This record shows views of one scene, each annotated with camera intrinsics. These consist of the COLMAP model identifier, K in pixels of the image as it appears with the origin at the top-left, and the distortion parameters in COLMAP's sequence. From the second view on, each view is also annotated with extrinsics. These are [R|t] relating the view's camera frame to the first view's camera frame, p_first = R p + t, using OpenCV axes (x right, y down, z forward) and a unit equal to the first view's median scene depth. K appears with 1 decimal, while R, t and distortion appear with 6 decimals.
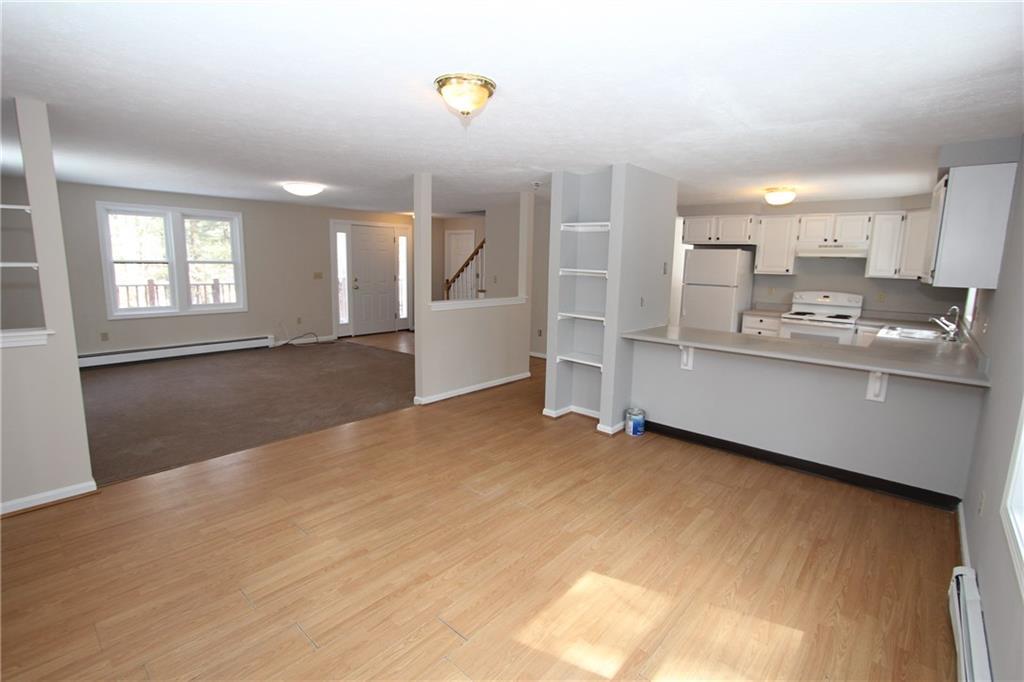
lens RADIAL K [[474.3, 0, 511.7], [0, 474.3, 332.4], [0, 0, 1]] dist [-0.012298, -0.000107]
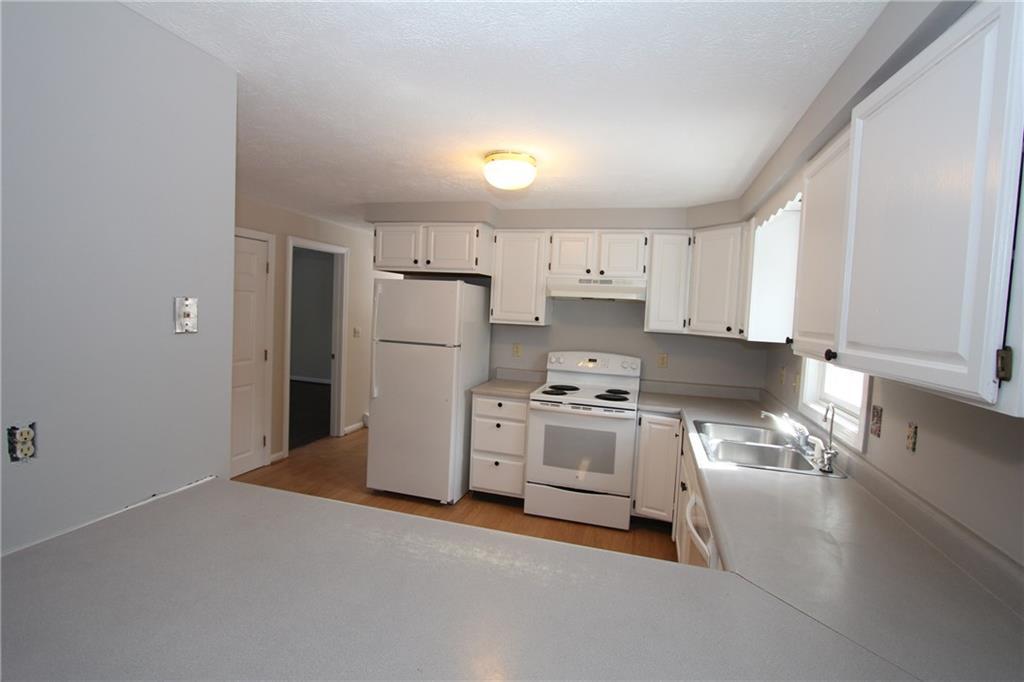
lens RADIAL K [[474.3, 0, 511.7], [0, 474.3, 332.4], [0, 0, 1]] dist [-0.012298, -0.000107]
pose [[0.907302, -0.004651, 0.420454, 0.309600], [0.037015, 0.996940, -0.068847, -0.075602], [-0.418848, 0.078028, 0.904698, 0.480680]]
